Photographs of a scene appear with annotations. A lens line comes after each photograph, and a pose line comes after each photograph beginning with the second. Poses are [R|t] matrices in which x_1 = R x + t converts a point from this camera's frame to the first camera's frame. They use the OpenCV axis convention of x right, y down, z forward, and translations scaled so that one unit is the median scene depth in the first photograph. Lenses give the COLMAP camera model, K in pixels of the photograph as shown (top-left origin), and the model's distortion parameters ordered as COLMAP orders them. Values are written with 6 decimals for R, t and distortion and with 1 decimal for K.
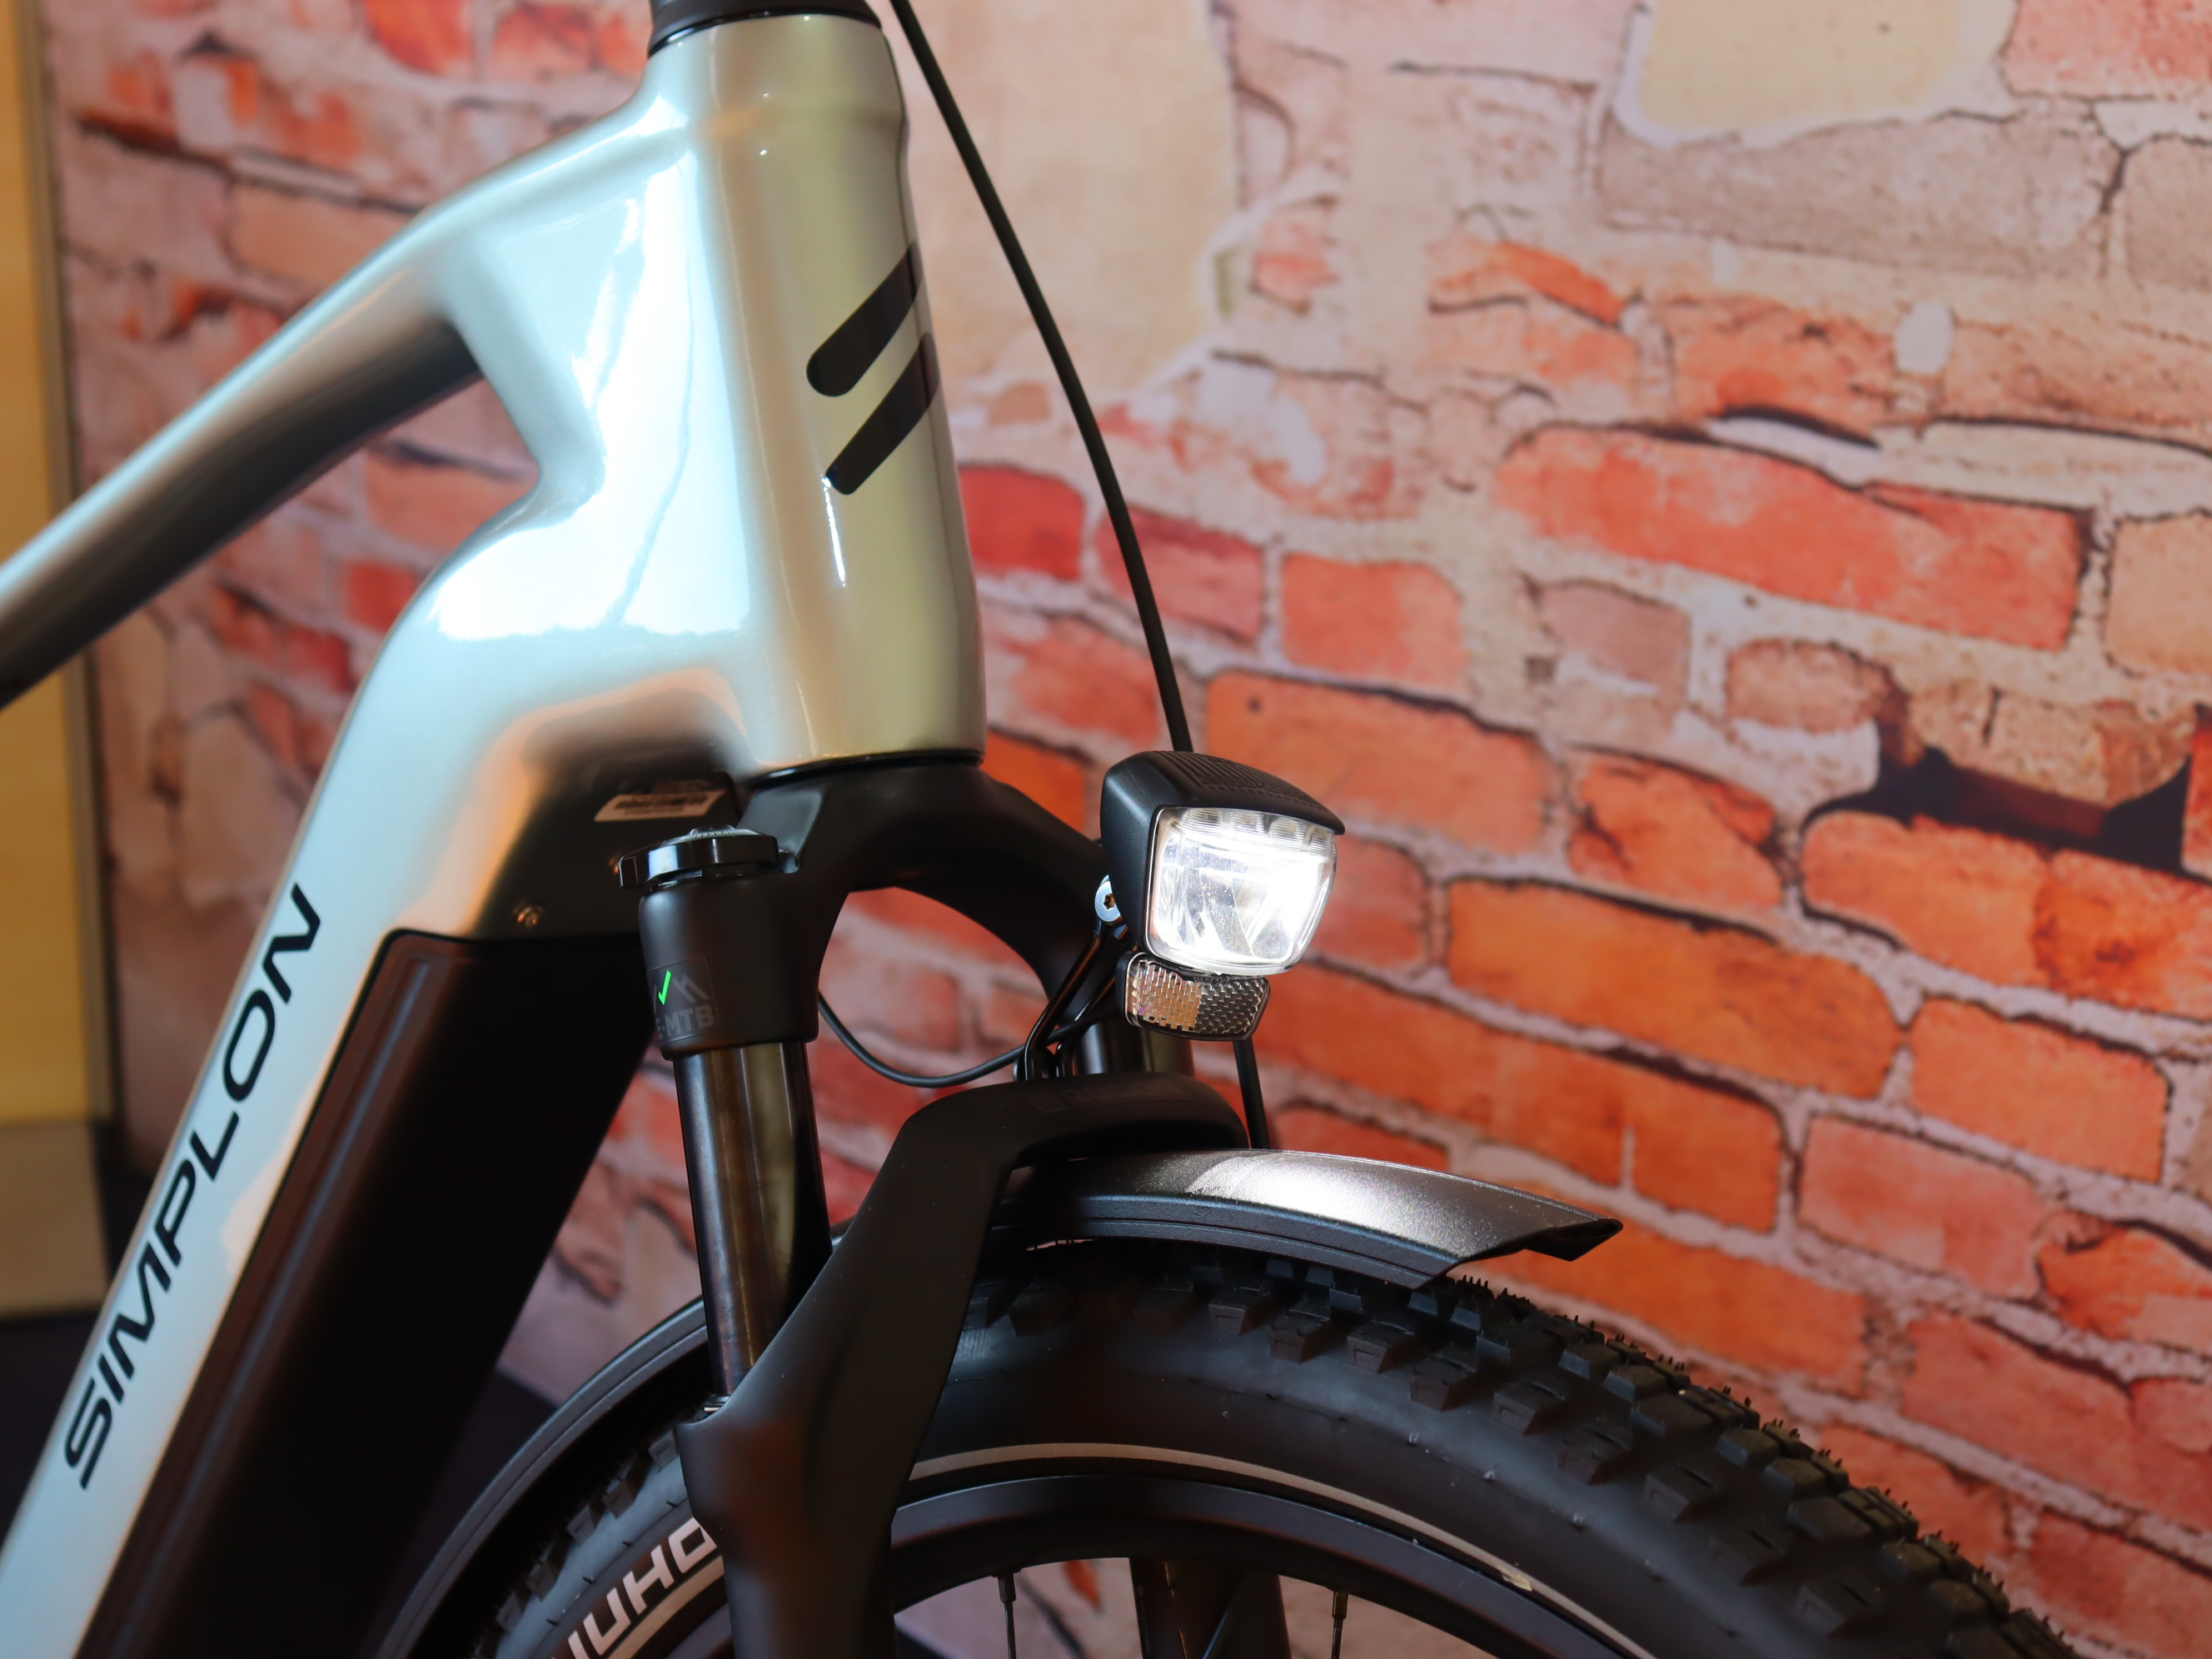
lens RADIAL K [[3855.4, 0, 1098.7], [0, 3855.4, 840.5], [0, 0, 1]] dist [0.082823, 0.324825]
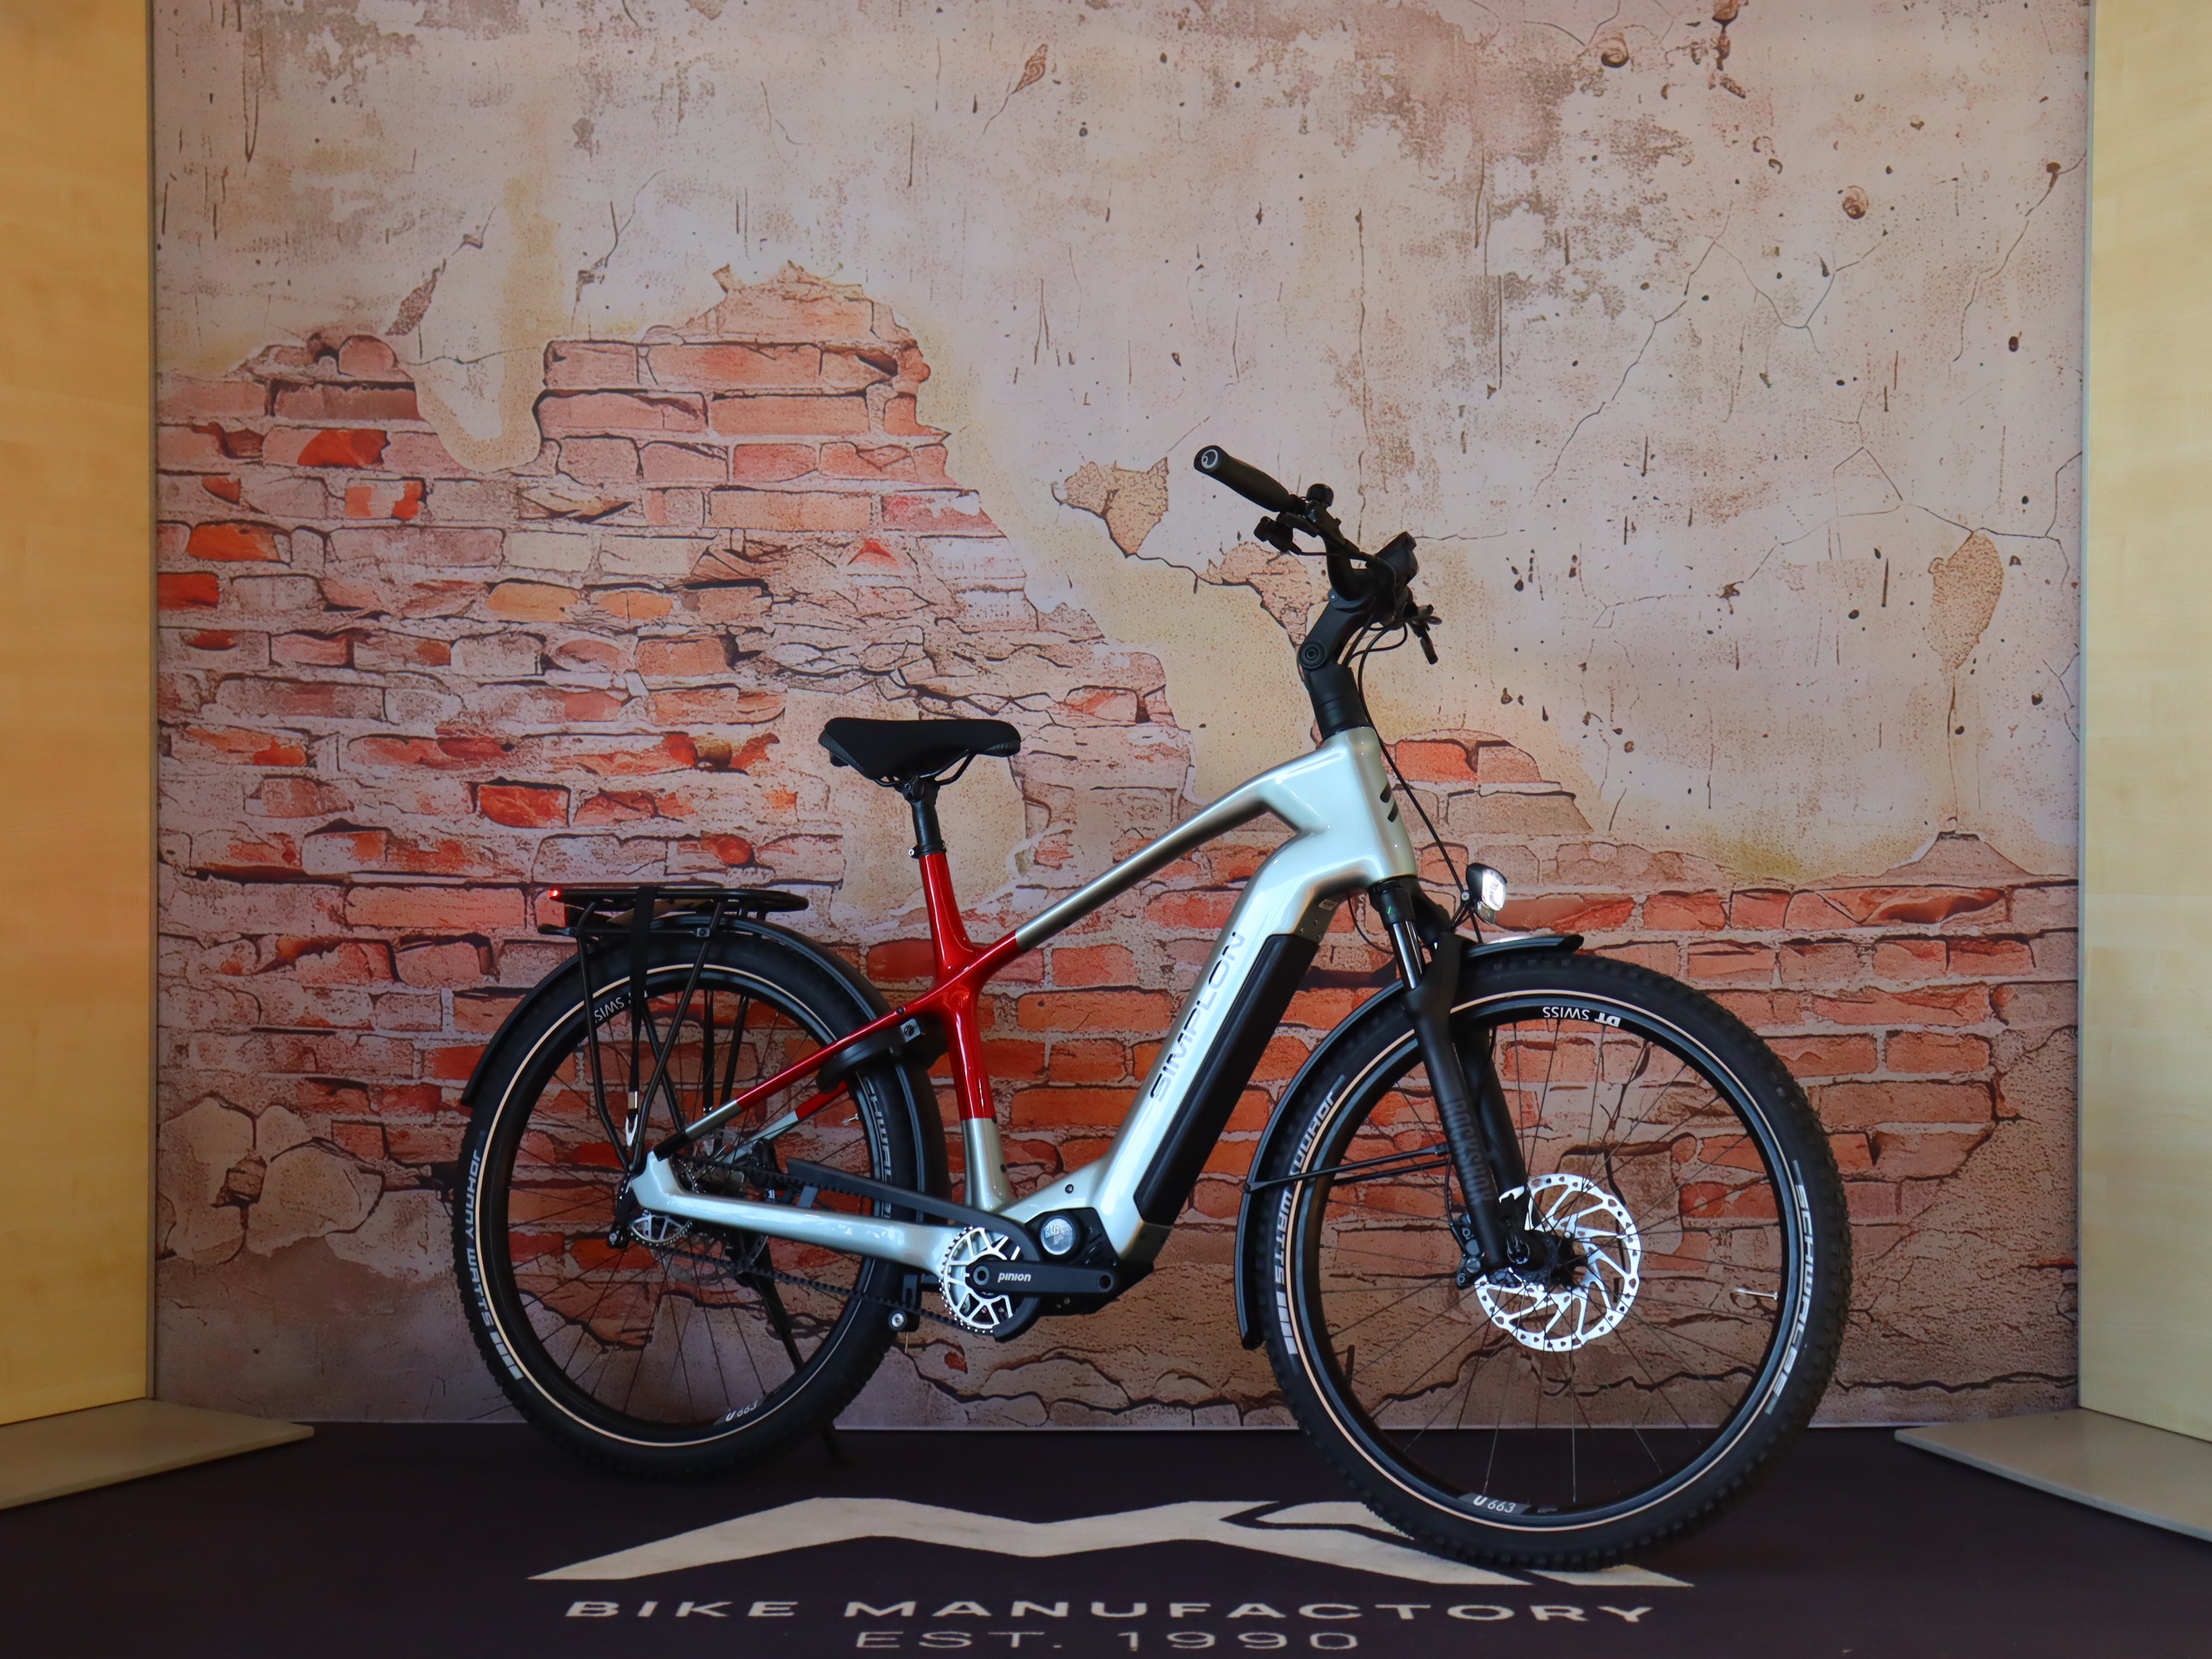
lens RADIAL K [[3850.8, 0, 1095.1], [0, 3850.8, 835.2], [0, 0, 1]] dist [0.080867, 0.265918]
pose [[0.681331, -0.004789, 0.731960, -2.385900], [0.201789, 0.962458, -0.181535, 0.438860], [-0.703611, 0.271387, 0.656719, -1.136857]]
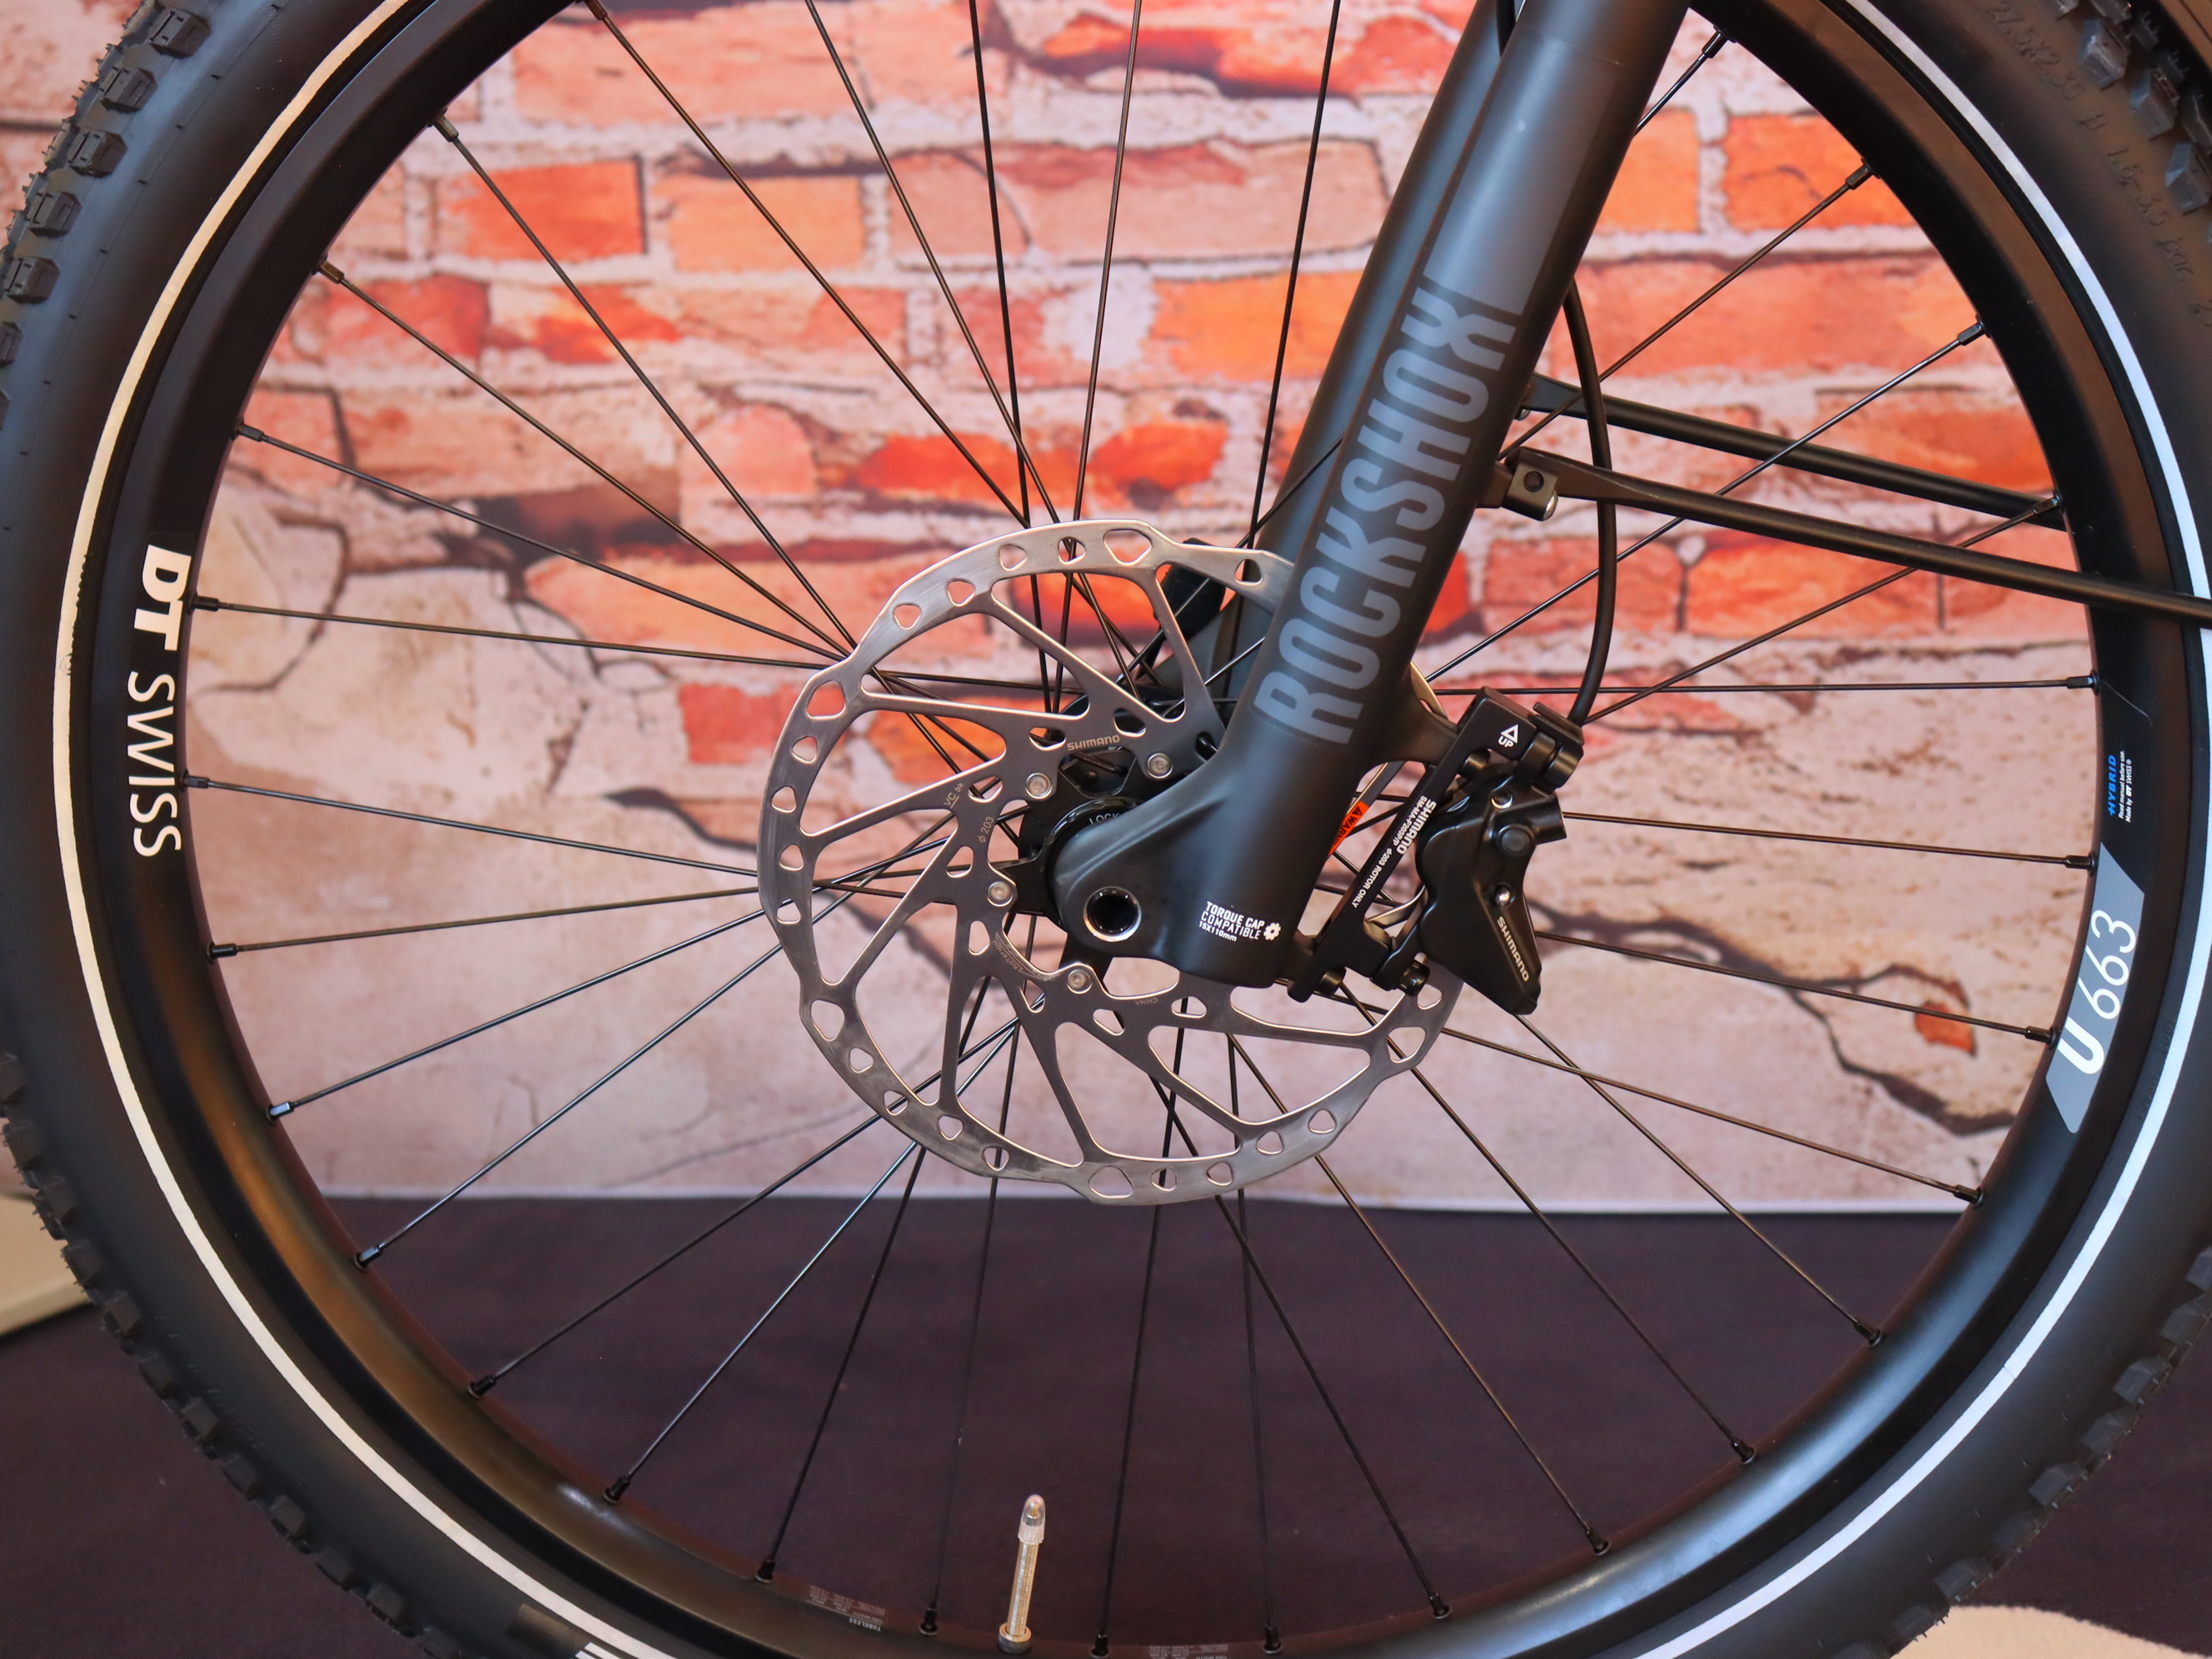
lens RADIAL K [[3850.8, 0, 1095.1], [0, 3850.8, 835.2], [0, 0, 1]] dist [0.080867, 0.265918]
pose [[0.697982, -0.146033, 0.701067, -1.035949], [0.215942, 0.976337, -0.011619, 0.143388], [-0.682781, 0.159500, 0.713001, 0.591149]]
